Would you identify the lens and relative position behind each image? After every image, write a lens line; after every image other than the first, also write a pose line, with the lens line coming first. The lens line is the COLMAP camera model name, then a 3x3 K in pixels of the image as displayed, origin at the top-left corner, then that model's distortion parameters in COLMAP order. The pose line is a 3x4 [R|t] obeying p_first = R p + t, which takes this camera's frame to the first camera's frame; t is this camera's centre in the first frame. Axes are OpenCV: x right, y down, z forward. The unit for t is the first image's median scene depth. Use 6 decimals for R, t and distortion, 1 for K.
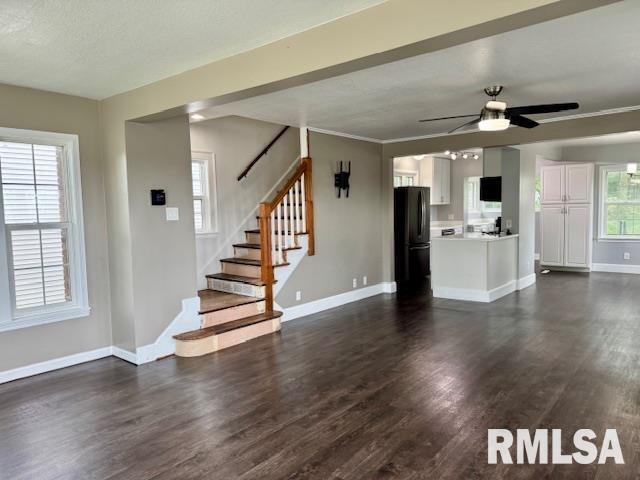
lens RADIAL K [[450.4, 0, 322.0], [0, 450.4, 242.6], [0, 0, 1]] dist [0.064853, -0.052274]
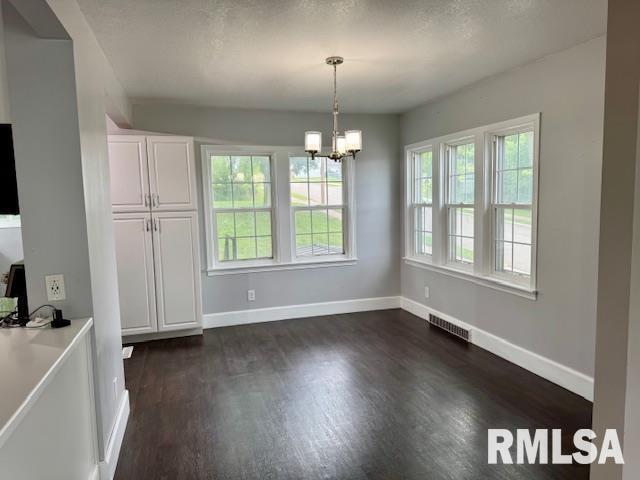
lens RADIAL K [[450.4, 0, 325.0], [0, 450.4, 236.8], [0, 0, 1]] dist [0.064853, -0.052274]
pose [[0.550012, -0.065025, 0.832622, 0.254754], [0.077473, 0.996638, 0.026657, -0.066474], [-0.831556, 0.049844, 0.553200, 0.670063]]
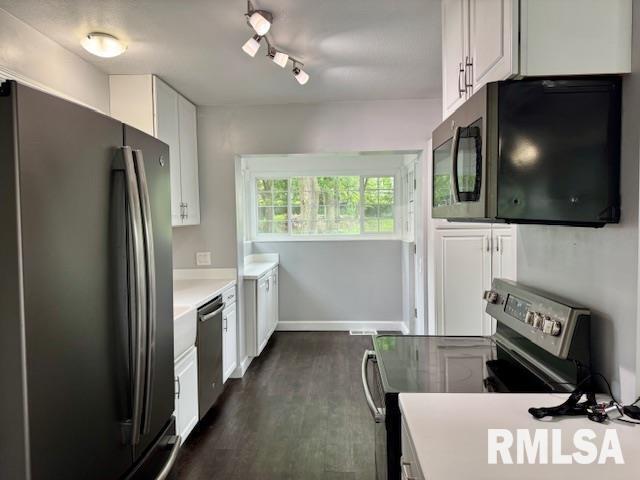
lens RADIAL K [[450.4, 0, 321.1], [0, 450.4, 237.4], [0, 0, 1]] dist [0.064853, -0.052274]
pose [[0.803719, -0.015705, 0.594802, 0.200687], [0.042591, 0.998606, -0.031184, -0.083437], [-0.593483, 0.050396, 0.803267, 0.917379]]
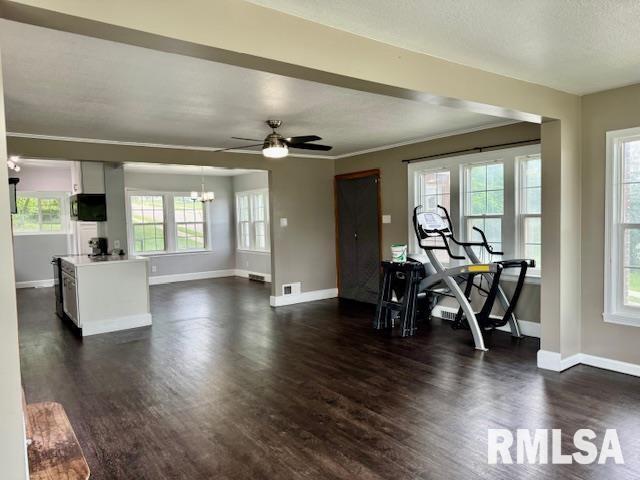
lens RADIAL K [[450.4, 0, 322.7], [0, 450.4, 233.8], [0, 0, 1]] dist [0.064853, -0.052274]
pose [[0.259655, -0.021996, 0.965451, -0.387120], [0.094088, 0.995560, -0.002623, -0.019678], [-0.961107, 0.091518, 0.260572, 0.325845]]
